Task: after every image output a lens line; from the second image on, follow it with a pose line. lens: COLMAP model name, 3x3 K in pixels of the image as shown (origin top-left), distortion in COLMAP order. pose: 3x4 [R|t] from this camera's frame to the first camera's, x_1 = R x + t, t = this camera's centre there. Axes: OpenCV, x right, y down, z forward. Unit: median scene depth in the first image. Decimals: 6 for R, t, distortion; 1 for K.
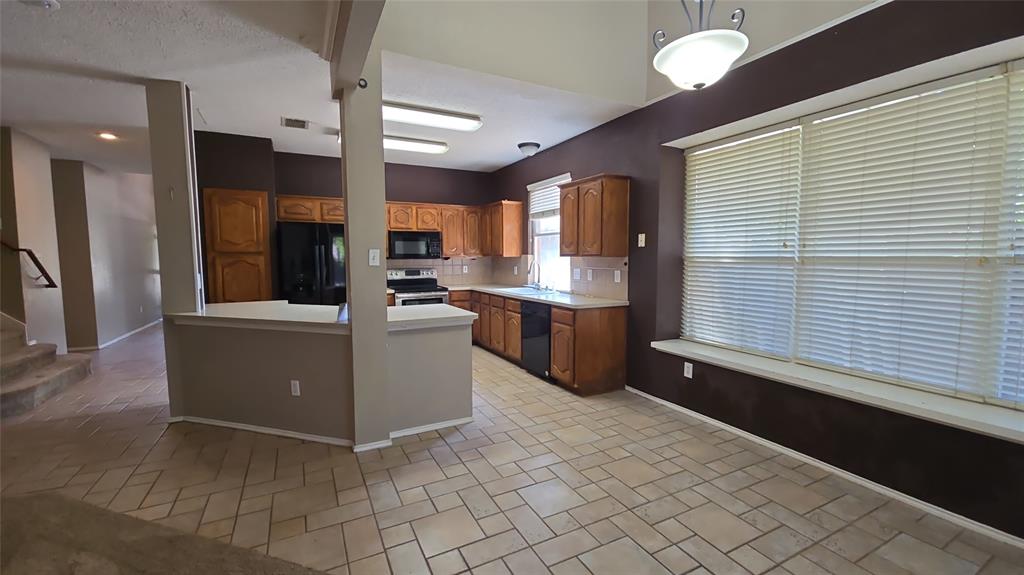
lens RADIAL K [[418.9, 0, 518.9], [0, 418.9, 292.3], [0, 0, 1]] dist [0.011926, -0.008653]
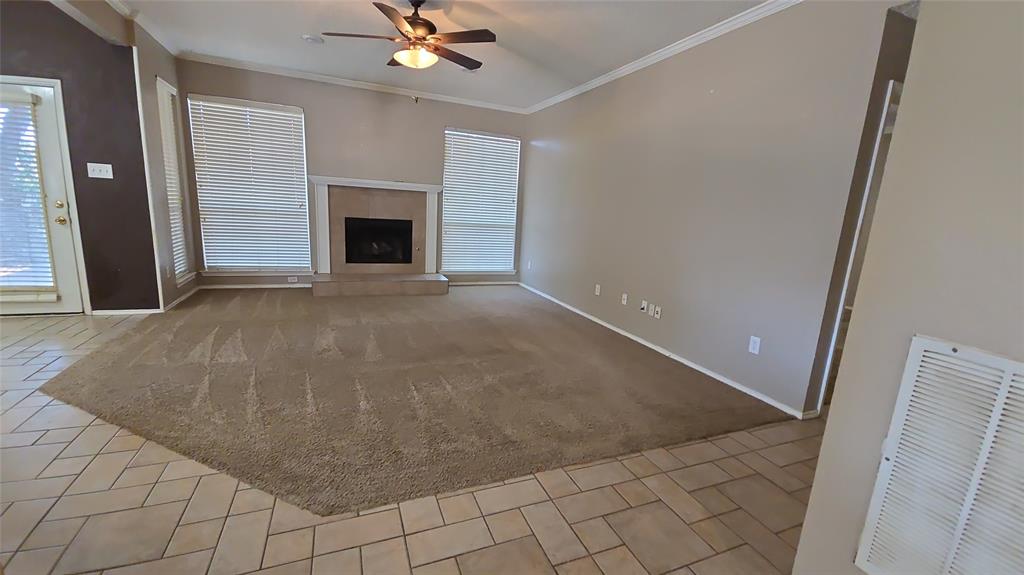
lens RADIAL K [[418.9, 0, 522.0], [0, 418.9, 292.9], [0, 0, 1]] dist [0.011926, -0.008653]
pose [[-0.995240, -0.075155, 0.062045, -0.849388], [-0.054950, 0.958531, 0.279640, -0.053443], [-0.080488, 0.274899, -0.958098, 0.896935]]
